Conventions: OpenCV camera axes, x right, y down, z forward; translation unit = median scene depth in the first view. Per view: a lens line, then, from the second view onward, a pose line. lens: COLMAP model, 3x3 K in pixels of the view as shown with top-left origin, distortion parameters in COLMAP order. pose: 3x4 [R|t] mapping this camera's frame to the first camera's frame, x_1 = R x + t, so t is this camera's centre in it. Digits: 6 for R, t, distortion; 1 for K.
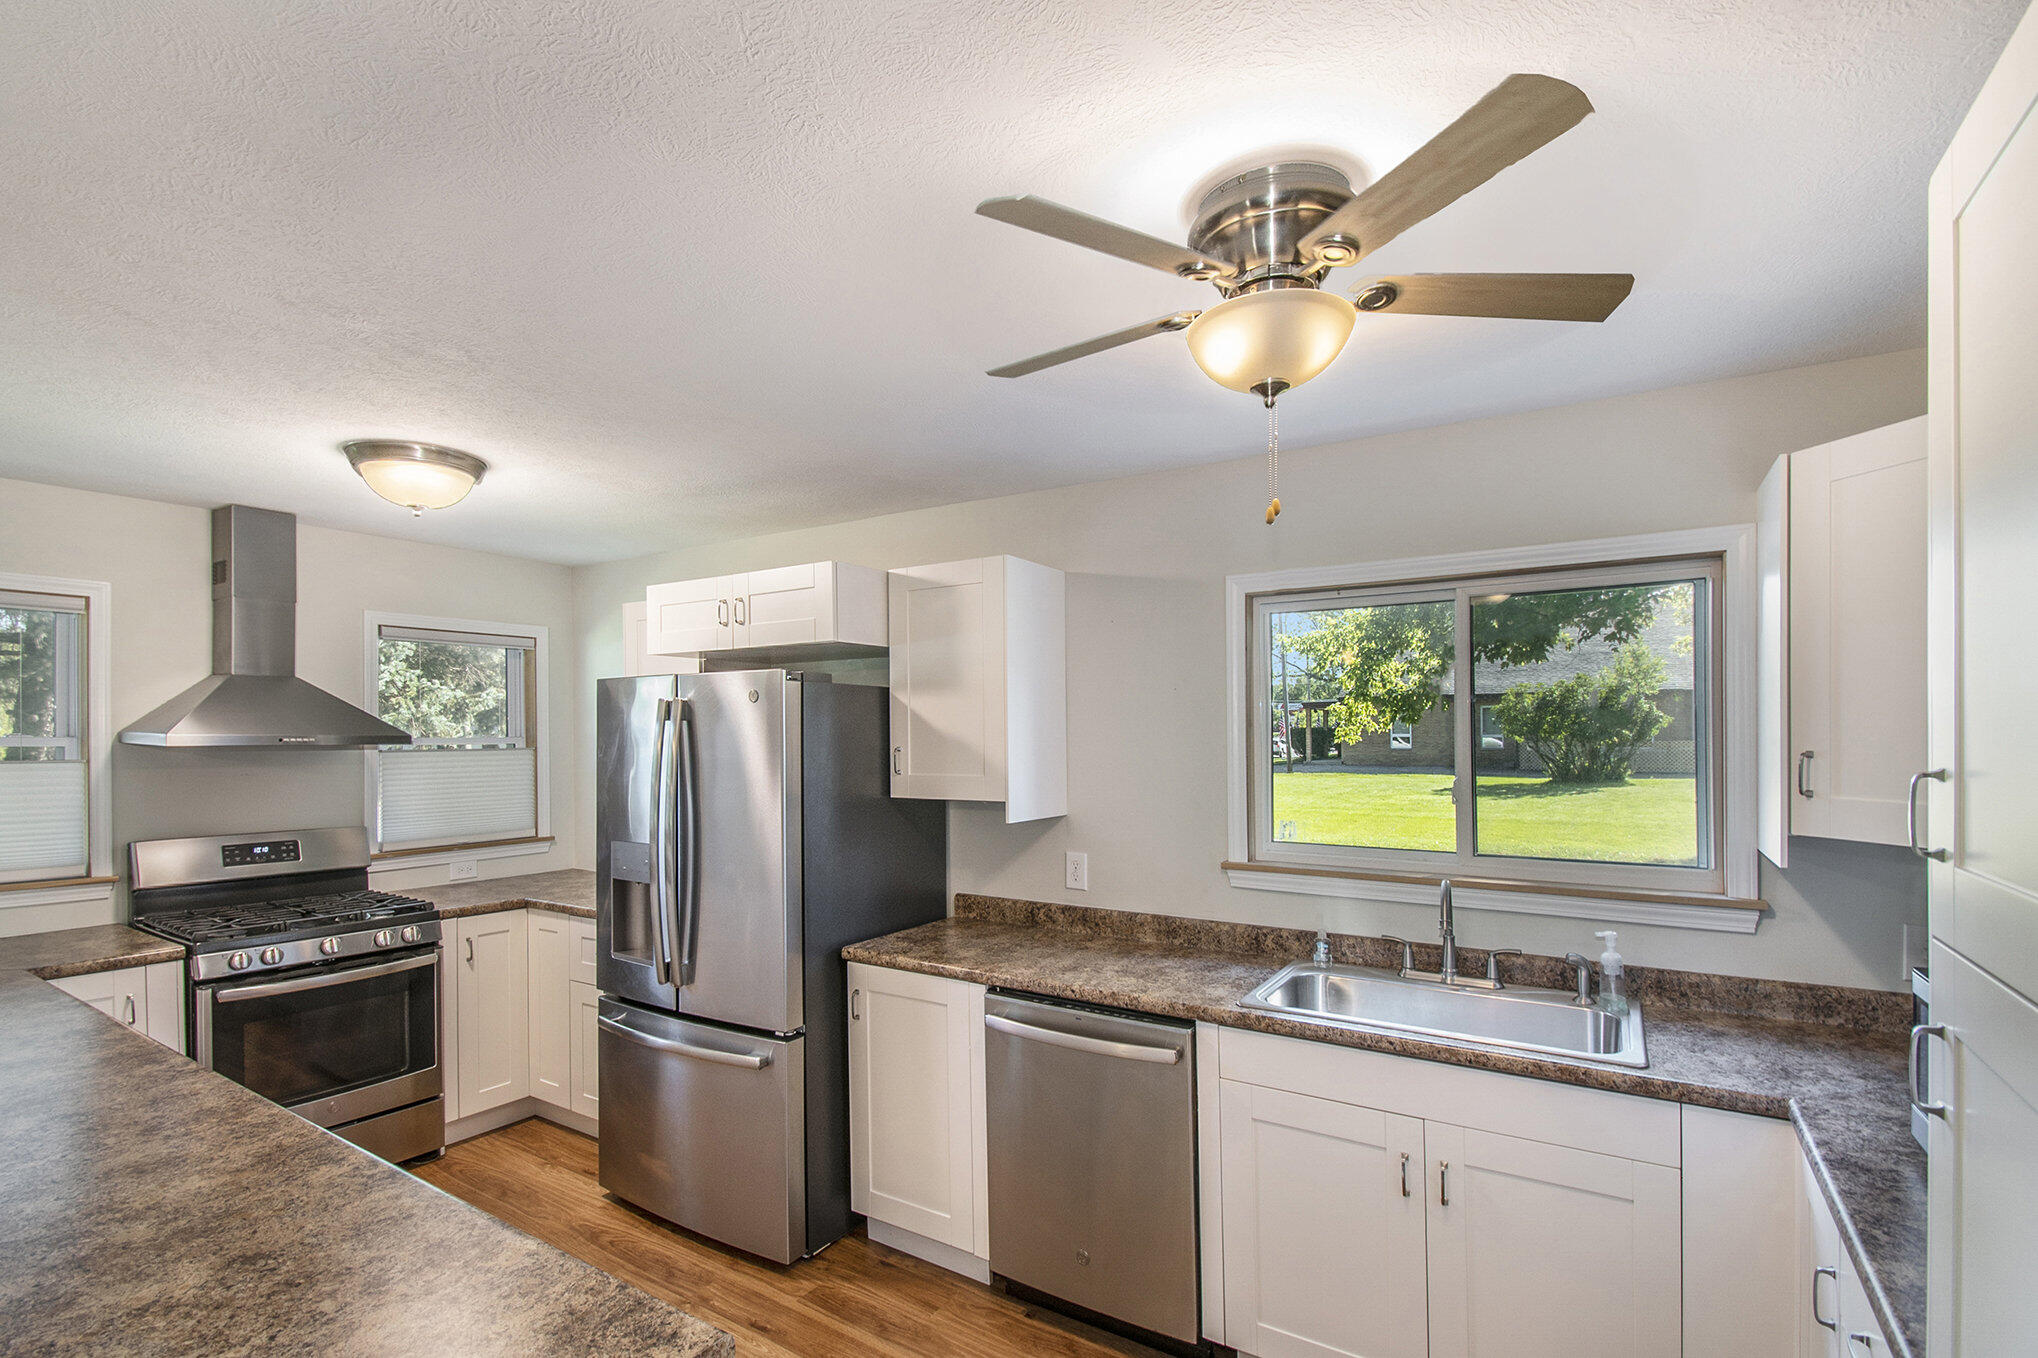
lens RADIAL K [[934.1, 0, 953.6], [0, 934.1, 696.4], [0, 0, 1]] dist [-0.006003, -0.012255]
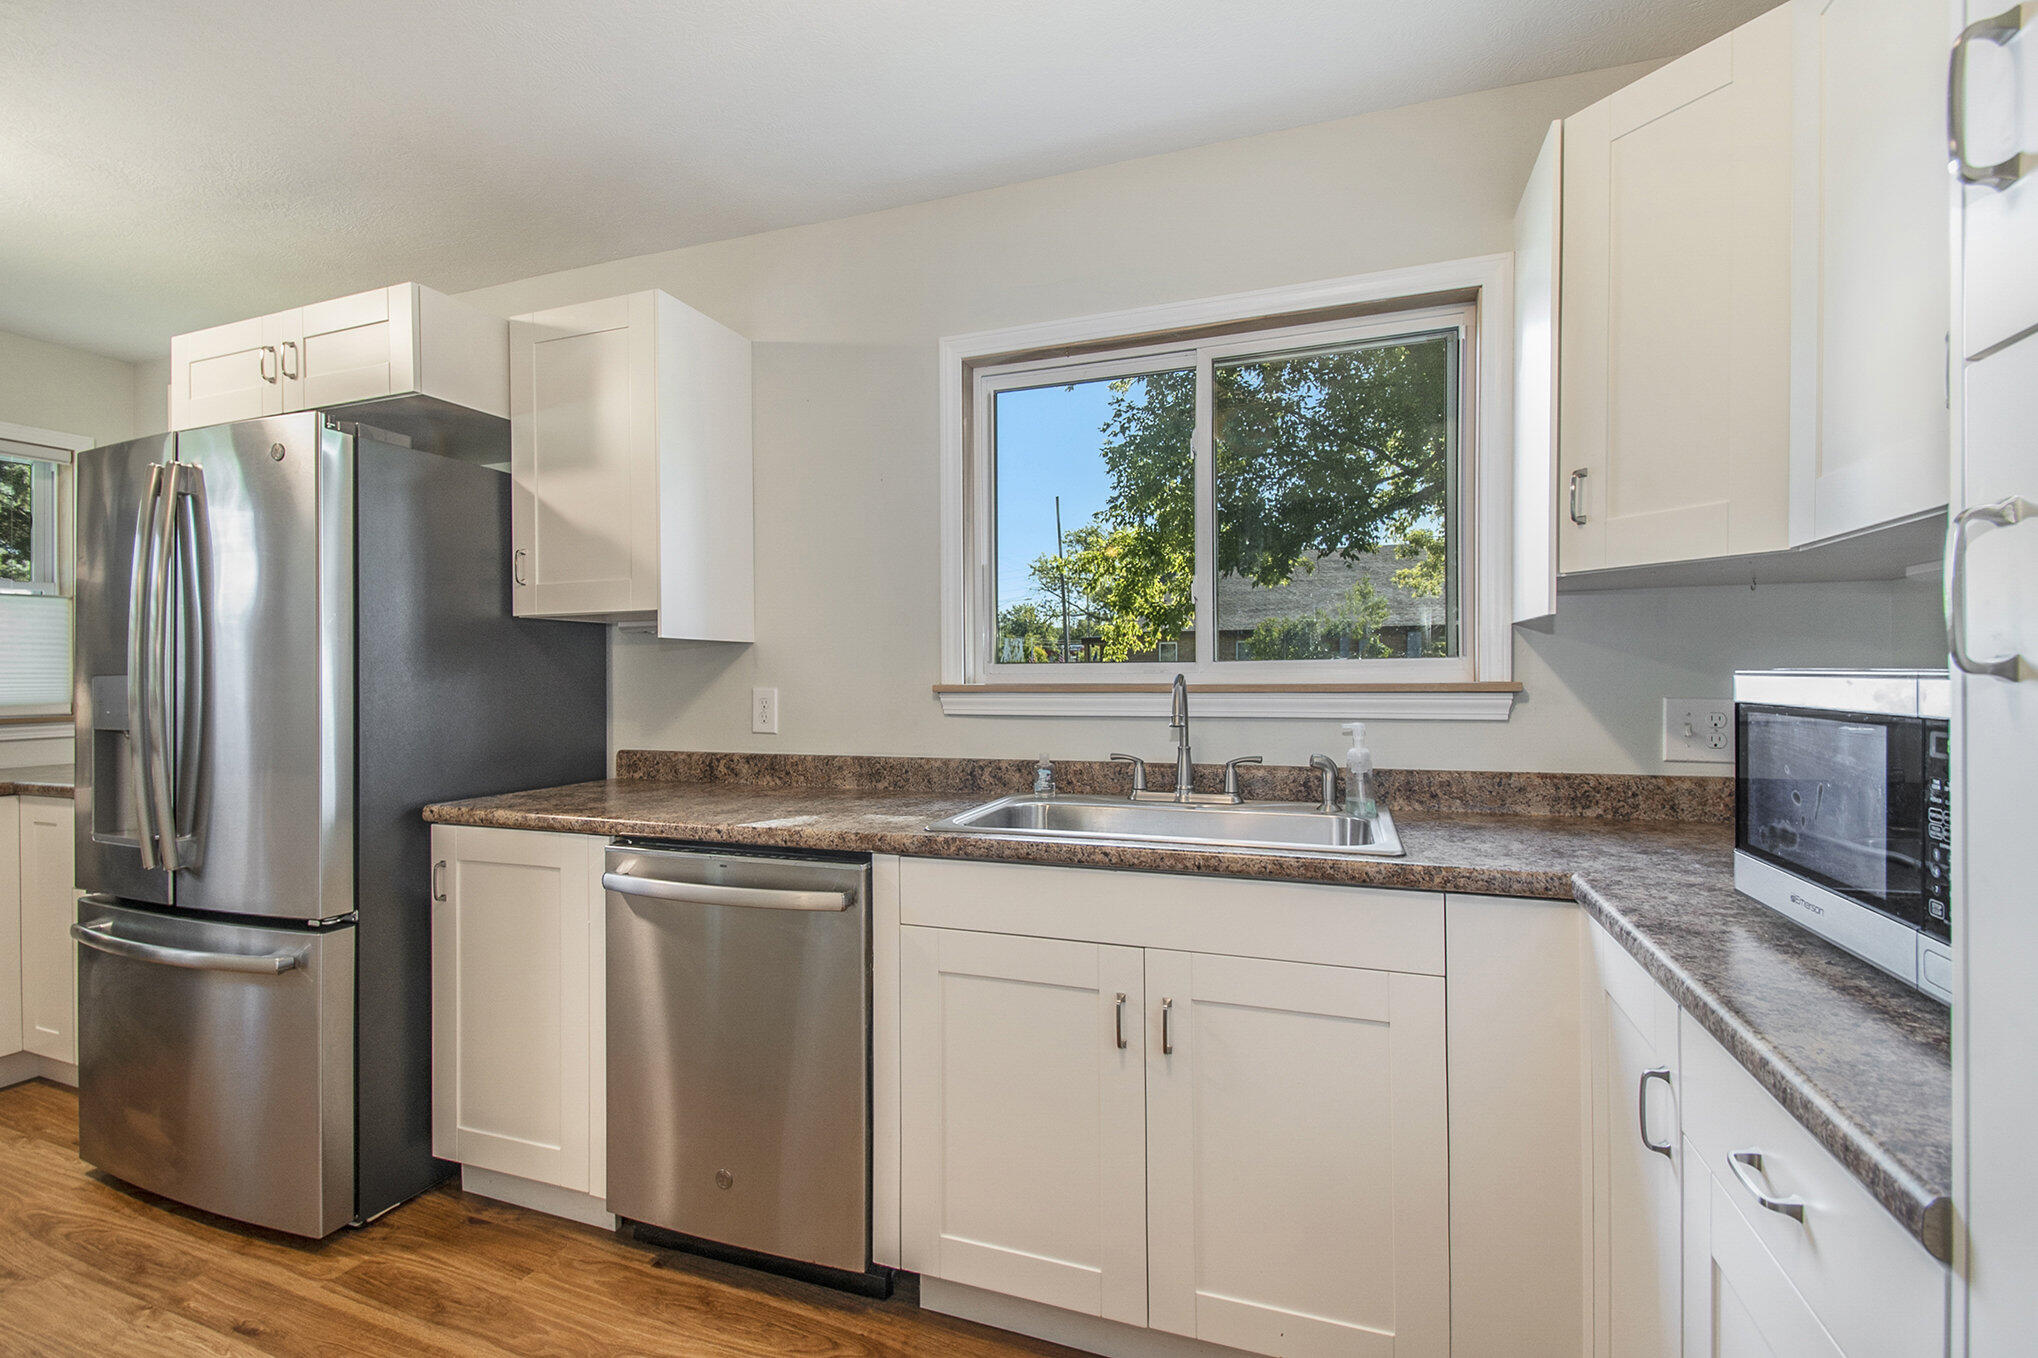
lens RADIAL K [[934.1, 0, 957.7], [0, 934.1, 668.7], [0, 0, 1]] dist [-0.006003, -0.012255]
pose [[0.974559, -0.005363, 0.224069, 0.140335], [-0.002312, 0.999420, 0.033977, 0.151558], [-0.224121, -0.033630, 0.973981, 0.221051]]
